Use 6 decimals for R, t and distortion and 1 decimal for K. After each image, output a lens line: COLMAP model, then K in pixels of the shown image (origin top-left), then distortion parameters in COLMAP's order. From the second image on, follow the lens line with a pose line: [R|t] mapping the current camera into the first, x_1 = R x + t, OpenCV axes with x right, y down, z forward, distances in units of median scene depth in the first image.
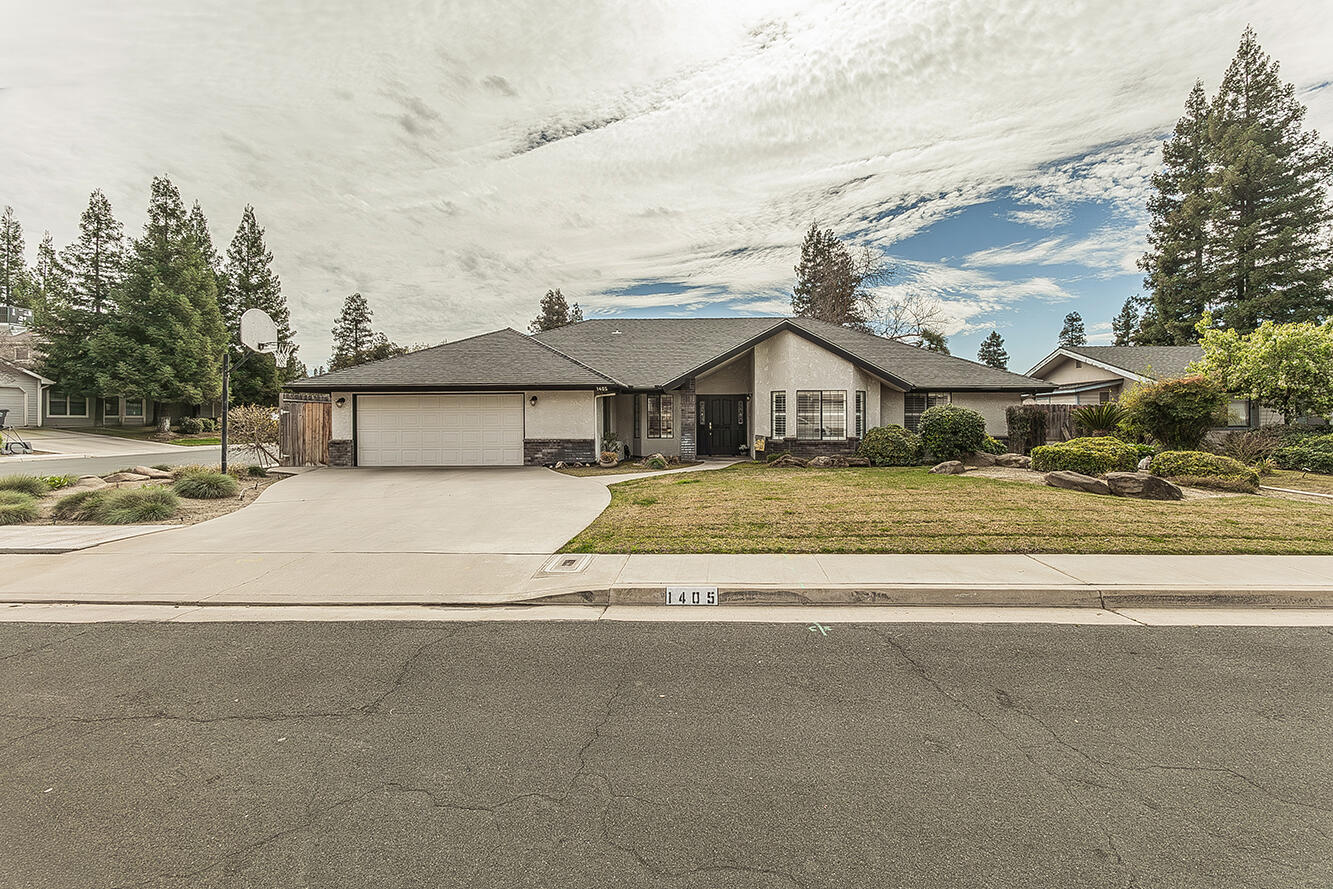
lens RADIAL K [[608.9, 0, 667.4], [0, 608.9, 479.2], [0, 0, 1]] dist [0.001602, -0.000138]
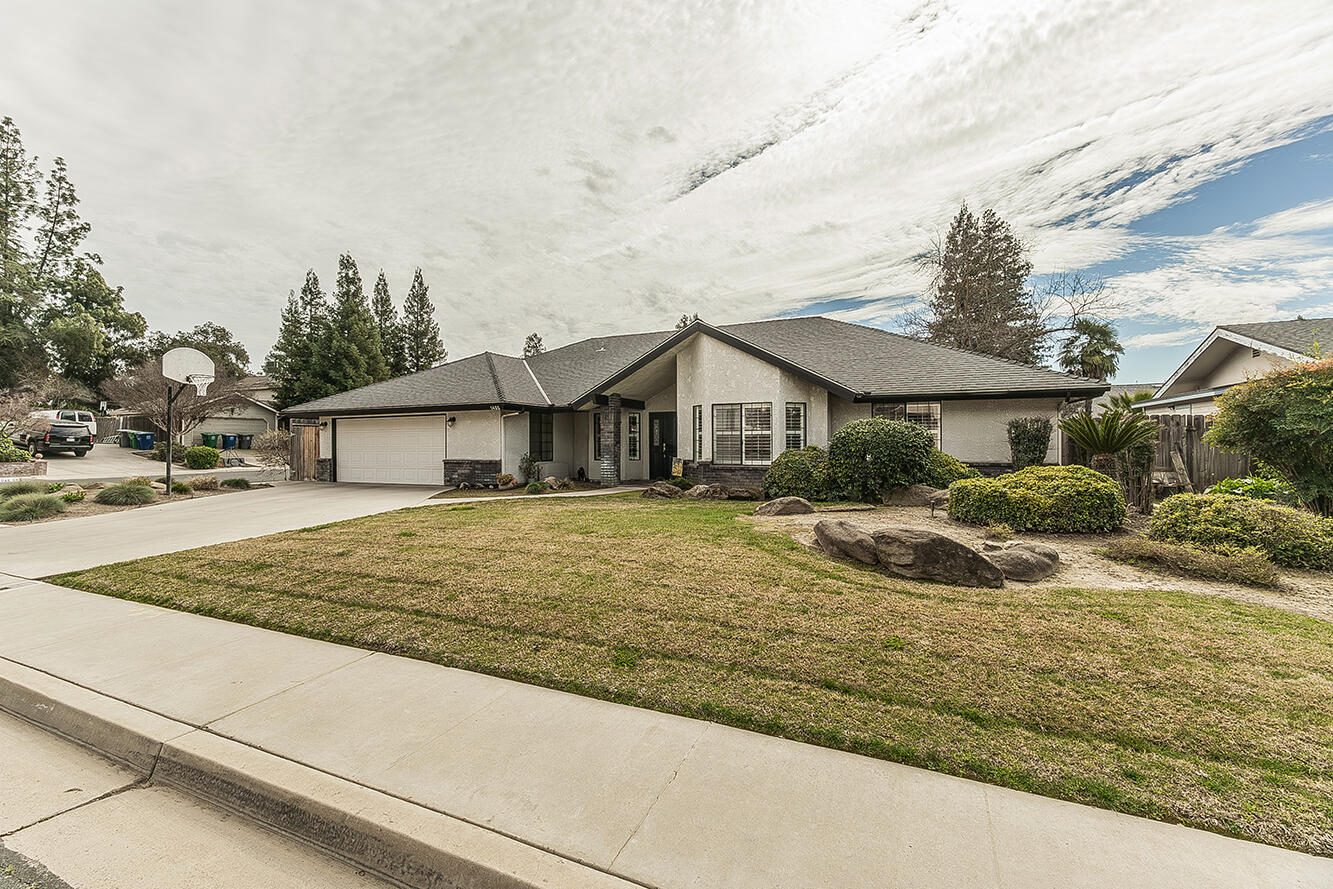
lens RADIAL K [[582.3, 0, 662.8], [0, 582.3, 458.2], [0, 0, 1]] dist [0.021832, -0.005506]
pose [[0.913884, 0.009727, -0.405859, 0.149477], [-0.037421, 0.997475, -0.060355, -0.007132], [0.404247, 0.070345, 0.911941, 0.081697]]
